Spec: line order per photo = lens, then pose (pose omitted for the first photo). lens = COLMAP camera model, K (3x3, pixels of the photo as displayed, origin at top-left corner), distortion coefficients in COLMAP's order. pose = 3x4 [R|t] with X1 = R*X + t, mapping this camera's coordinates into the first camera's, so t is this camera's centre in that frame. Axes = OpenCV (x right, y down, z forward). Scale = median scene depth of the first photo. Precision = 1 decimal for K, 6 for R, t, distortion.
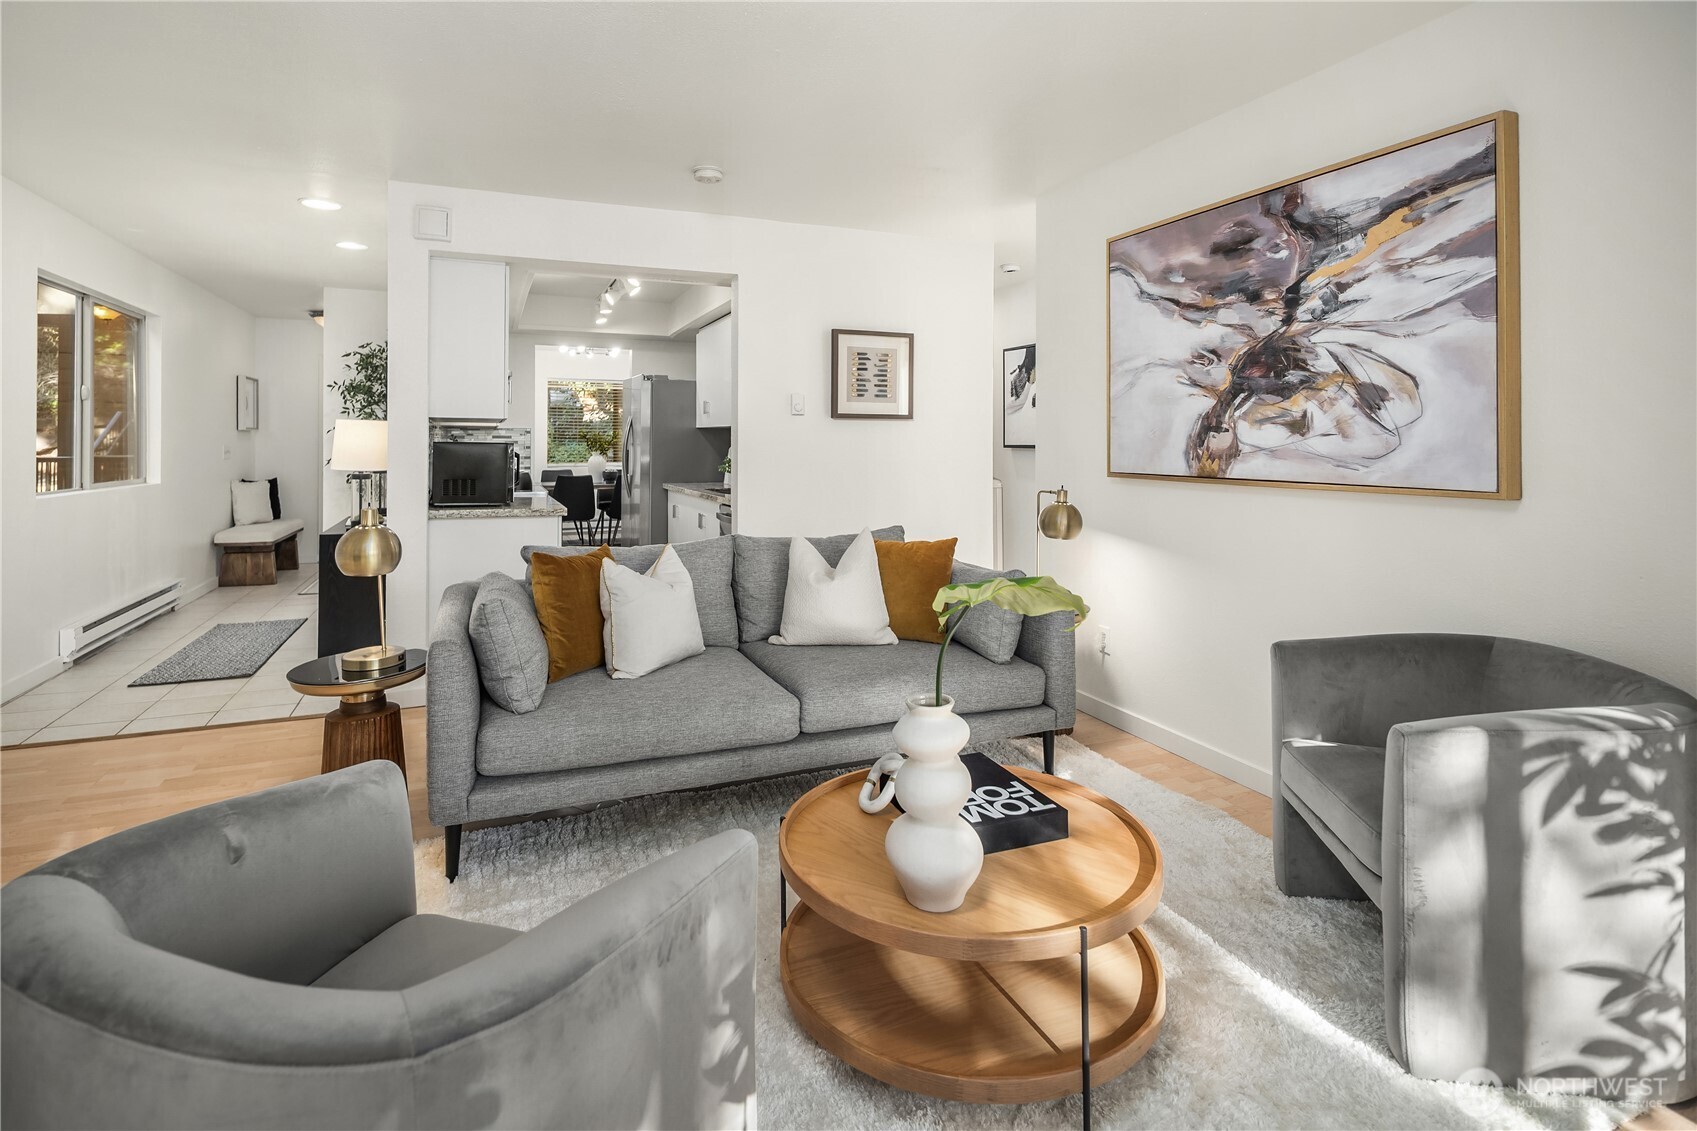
lens RADIAL K [[838.1, 0, 855.4], [0, 838.1, 443.5], [0, 0, 1]] dist [0.001029, -0.000483]
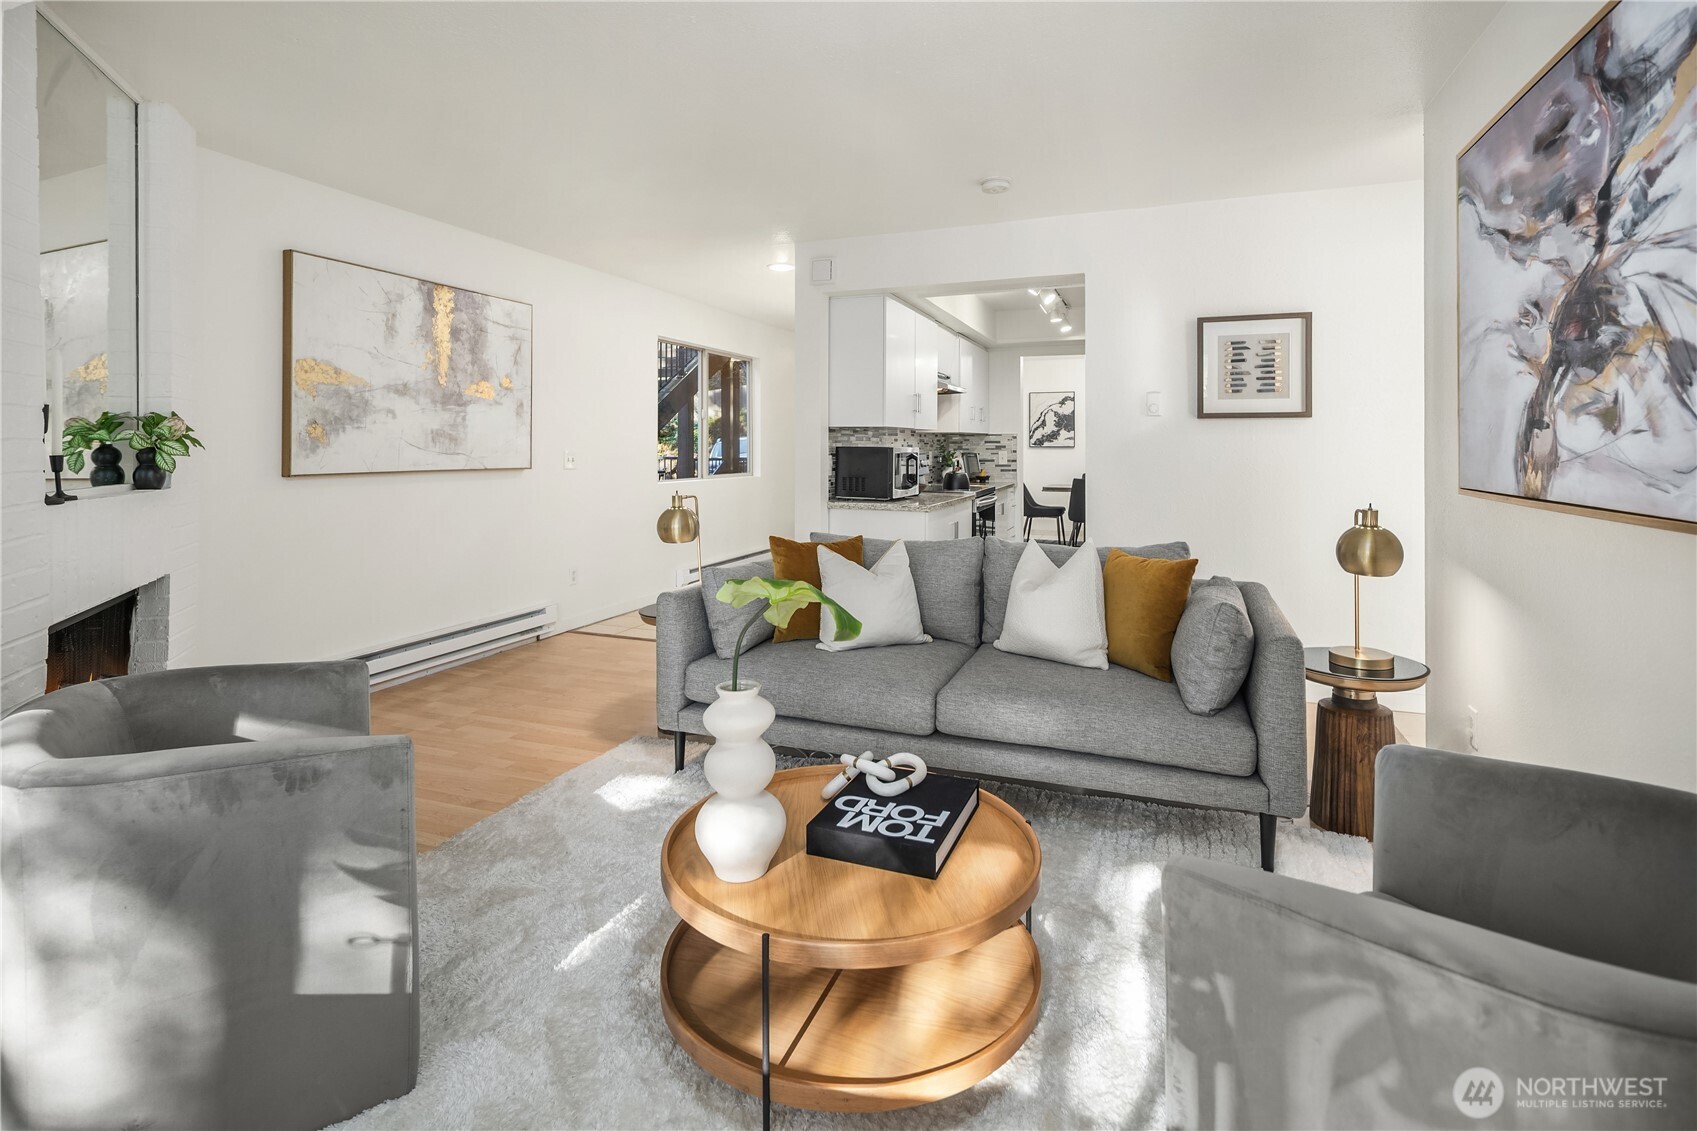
lens RADIAL K [[838.1, 0, 855.4], [0, 838.1, 443.5], [0, 0, 1]] dist [0.001029, -0.000483]
pose [[0.718610, -0.005497, -0.695392, 0.532550], [0.002440, 0.999983, -0.005384, -0.000065], [0.695409, 0.002172, 0.718611, 0.181507]]
